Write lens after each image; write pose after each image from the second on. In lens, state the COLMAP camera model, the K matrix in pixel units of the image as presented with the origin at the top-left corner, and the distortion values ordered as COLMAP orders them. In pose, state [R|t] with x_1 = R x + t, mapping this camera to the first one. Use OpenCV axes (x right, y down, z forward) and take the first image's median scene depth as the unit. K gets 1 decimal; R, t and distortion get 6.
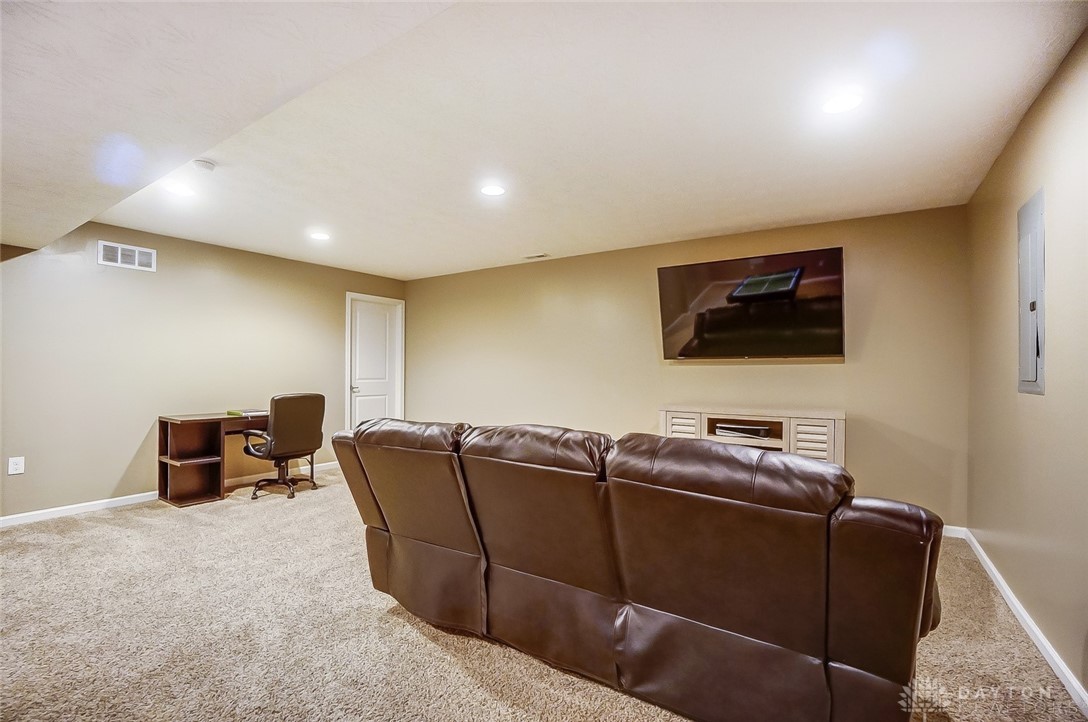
lens RADIAL K [[485.0, 0, 545.3], [0, 485.0, 362.7], [0, 0, 1]] dist [-0.022675, 0.003766]
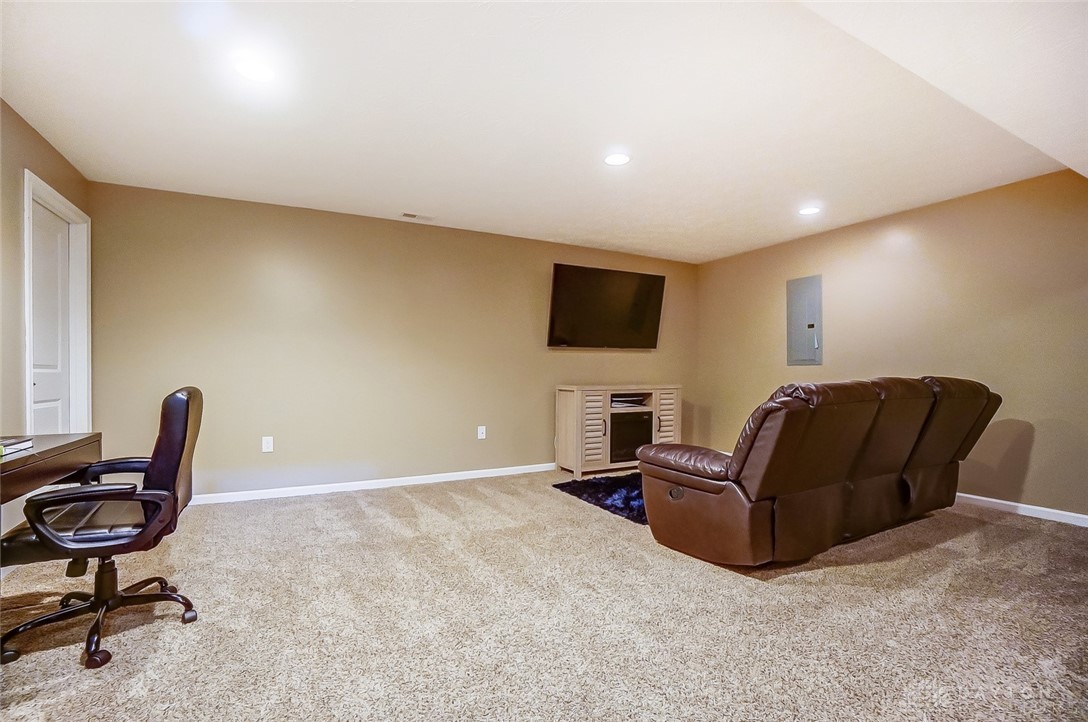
lens RADIAL K [[485.0, 0, 549.2], [0, 485.0, 369.8], [0, 0, 1]] dist [-0.022675, 0.003766]
pose [[0.470279, 0.000464, 0.882518, -0.870245], [-0.008428, 0.999957, 0.003965, 0.049412], [-0.882478, -0.009303, 0.470263, 0.569740]]
